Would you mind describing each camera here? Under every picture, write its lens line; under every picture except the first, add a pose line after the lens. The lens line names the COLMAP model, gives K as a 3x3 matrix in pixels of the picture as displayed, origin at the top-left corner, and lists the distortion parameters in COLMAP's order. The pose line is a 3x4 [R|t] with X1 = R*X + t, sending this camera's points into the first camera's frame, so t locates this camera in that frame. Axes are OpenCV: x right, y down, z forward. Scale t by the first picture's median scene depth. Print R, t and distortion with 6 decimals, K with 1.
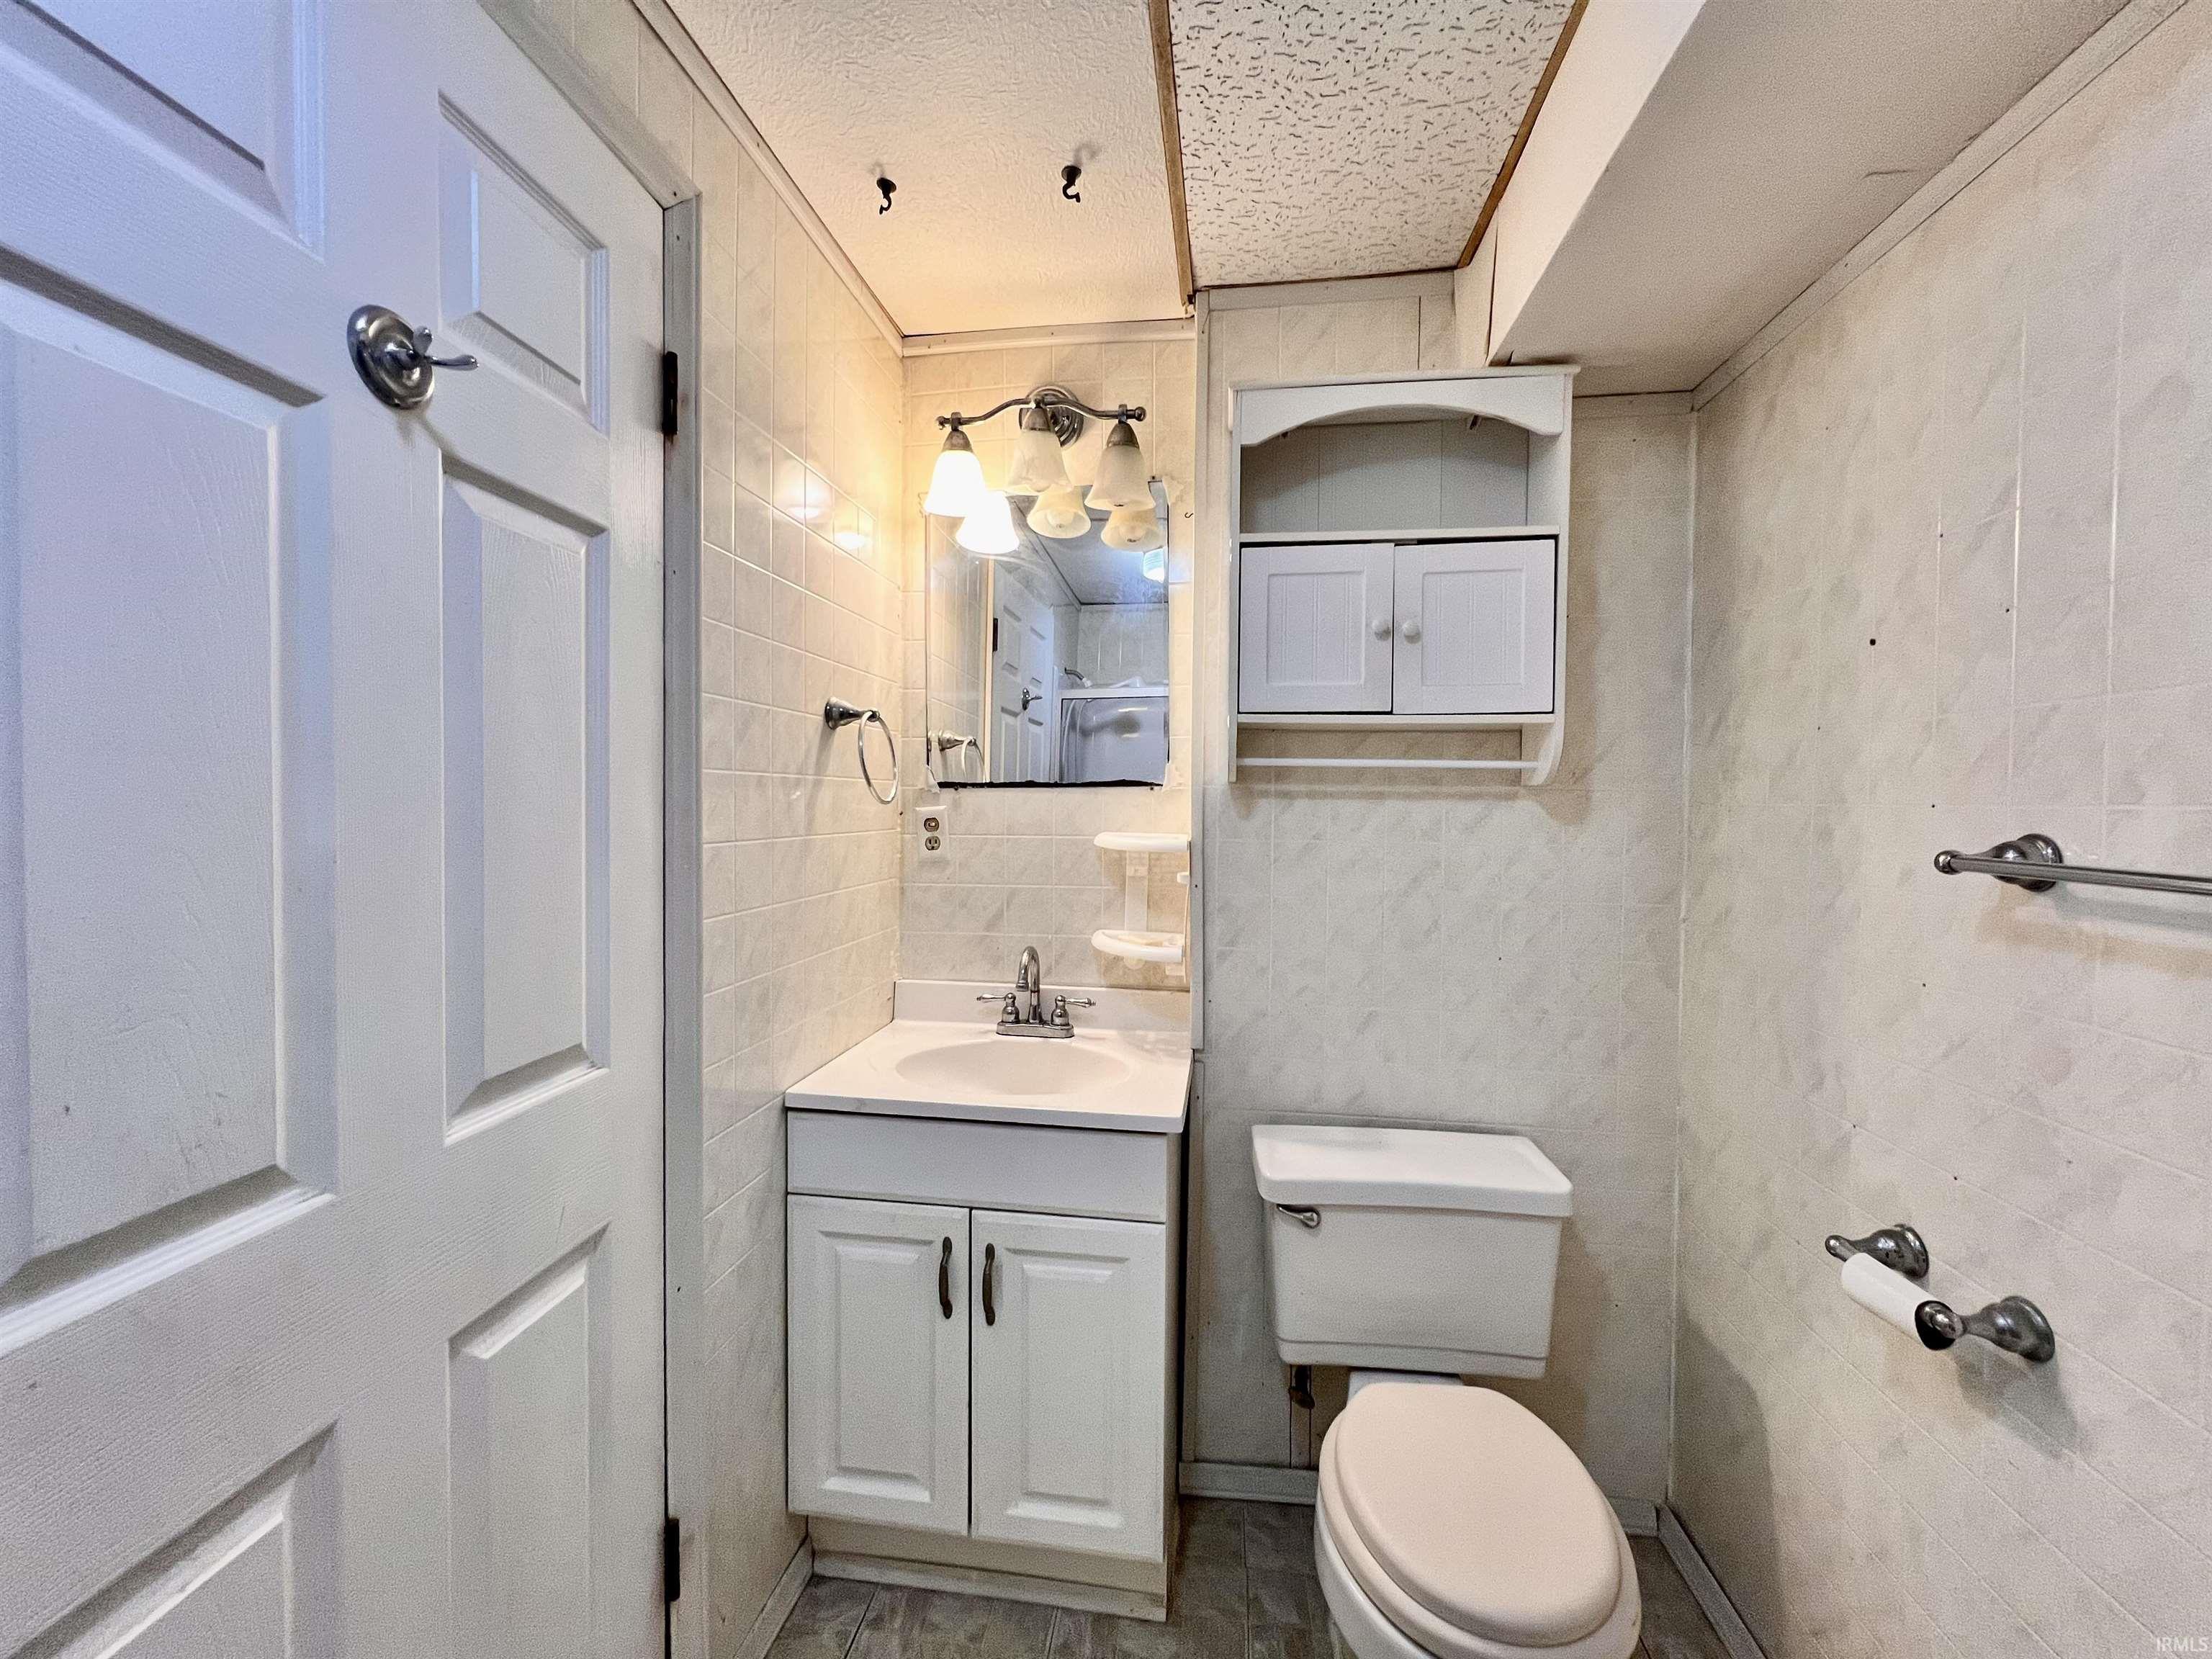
lens RADIAL K [[881.2, 0, 1100.7], [0, 881.2, 825.3], [0, 0, 1]] dist [0.001287, 0.000454]
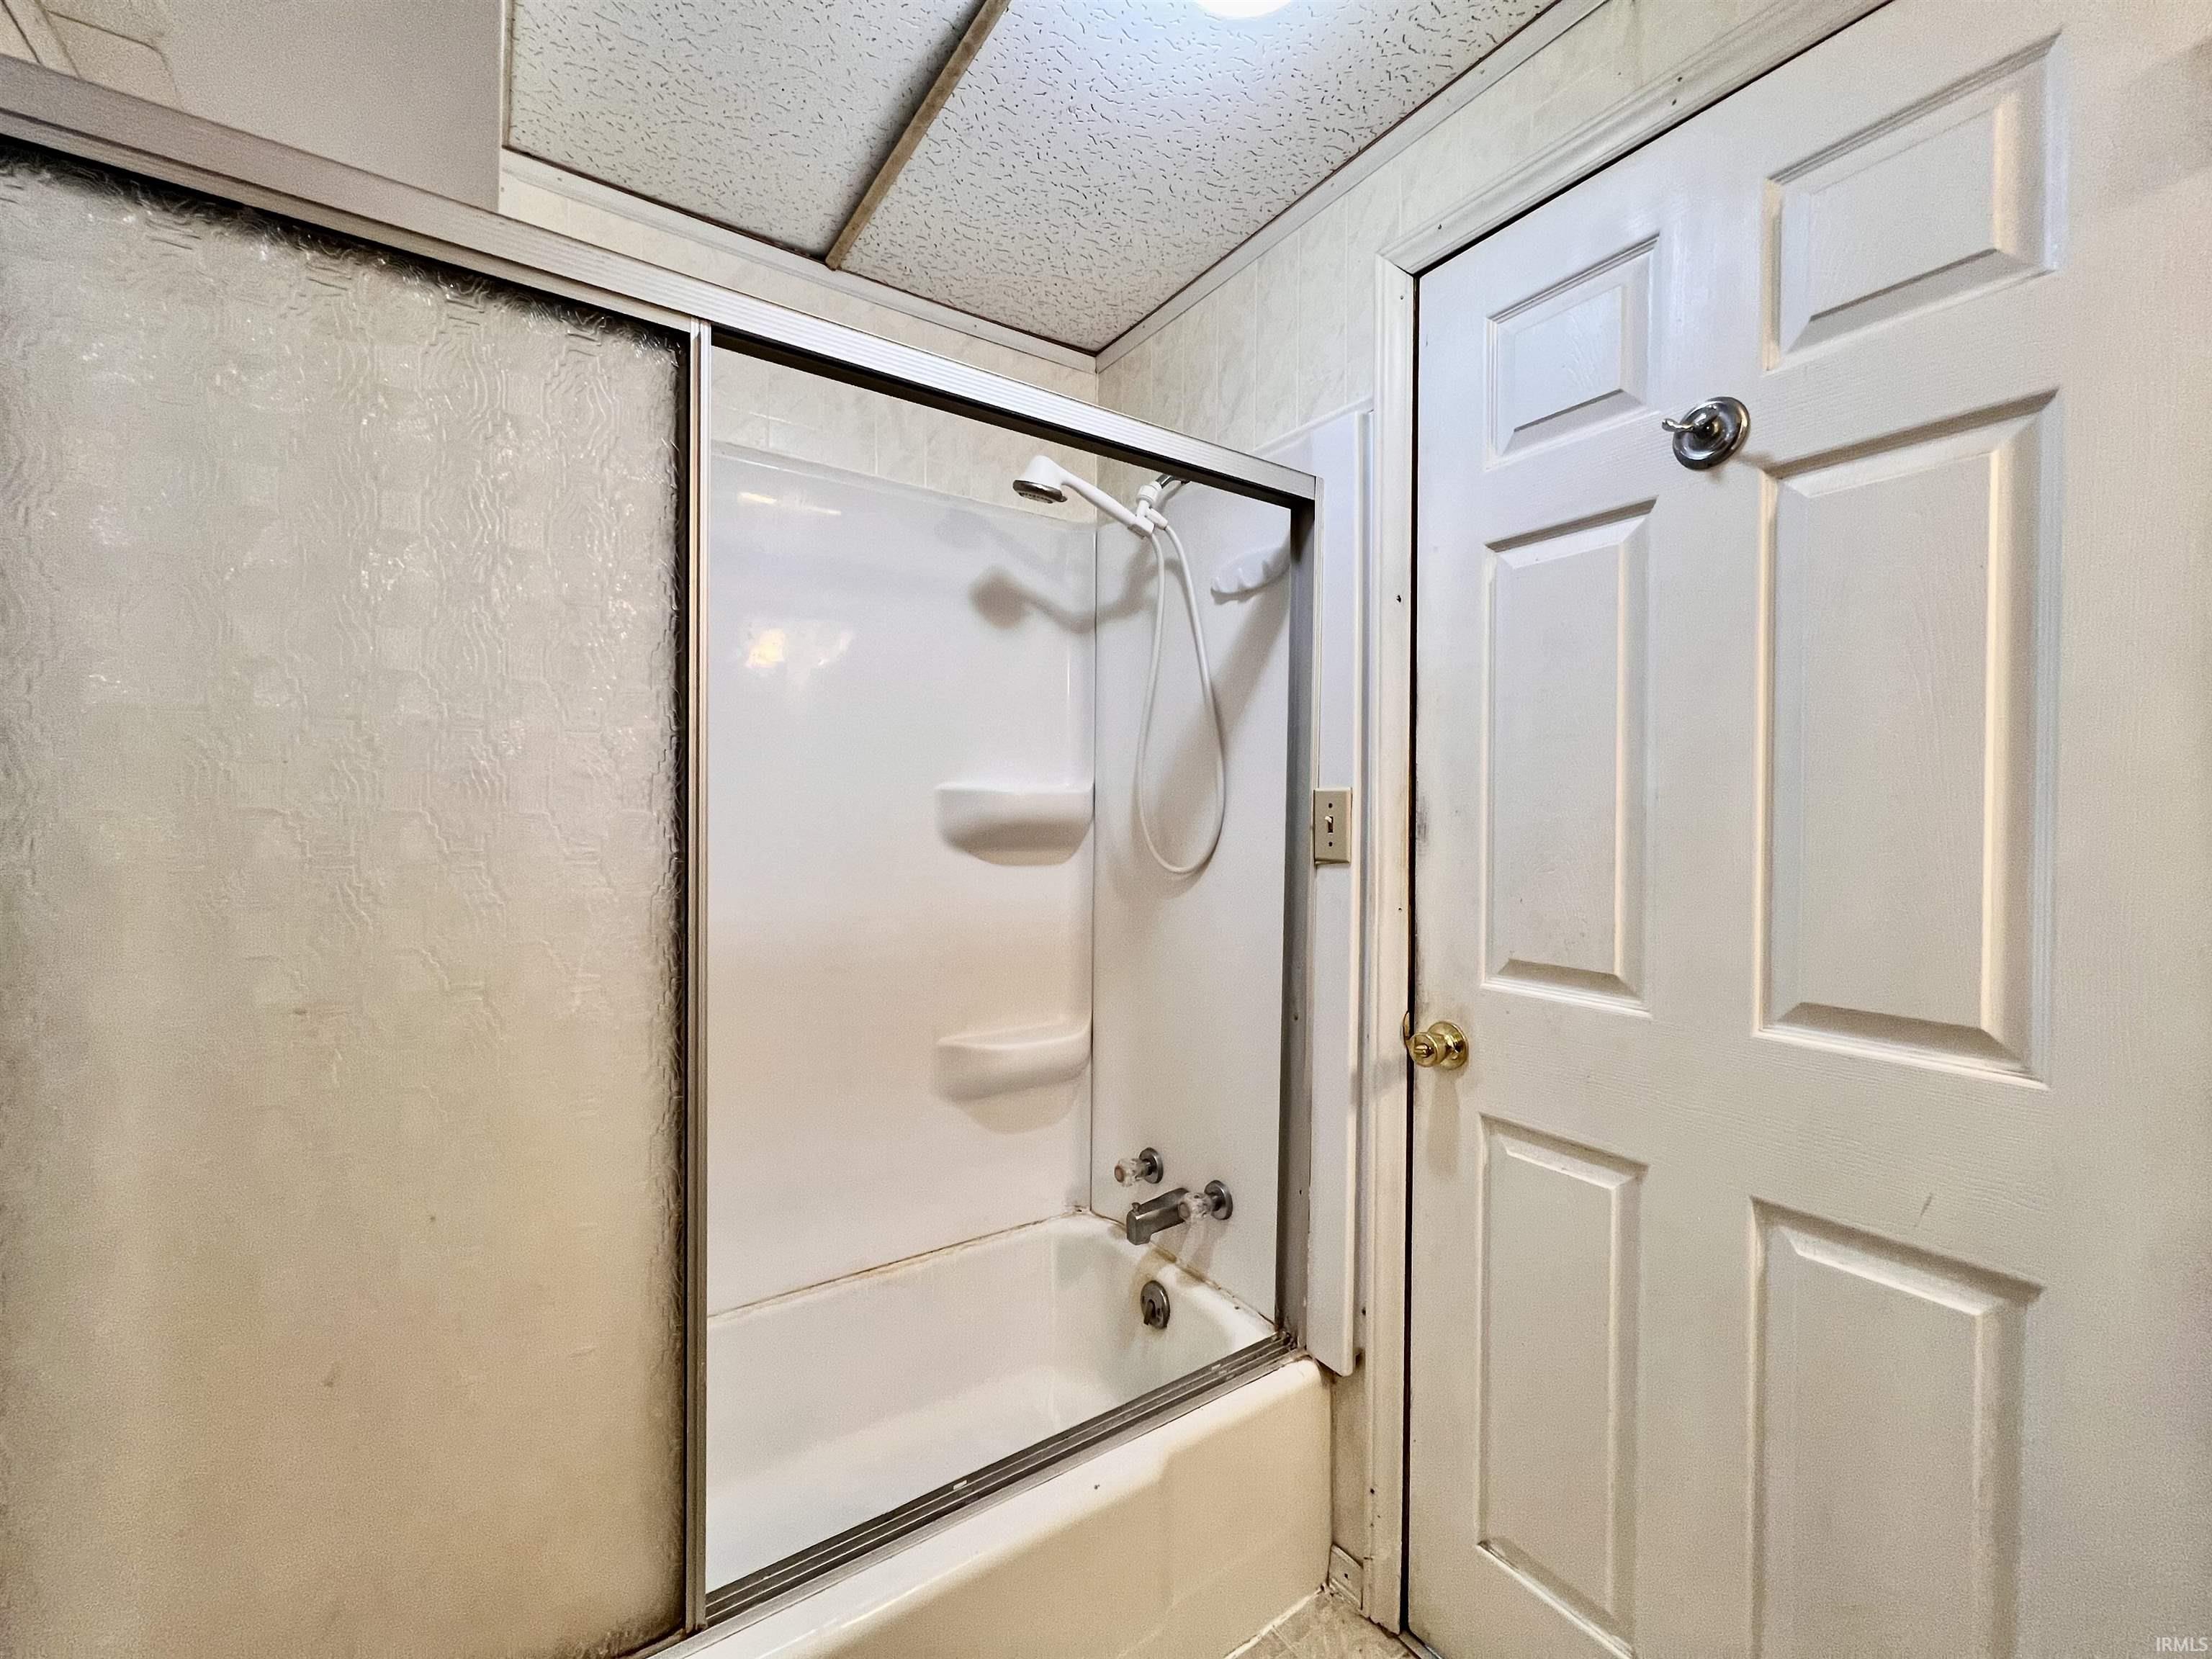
lens RADIAL K [[880.0, 0, 1105.7], [0, 880.0, 825.7], [0, 0, 1]] dist [-0.001607, 0.000631]
pose [[-0.738777, -0.002903, -0.673944, 0.745089], [-0.037281, 0.998636, 0.036565, 0.064258], [0.672918, 0.052139, -0.737877, 1.295912]]
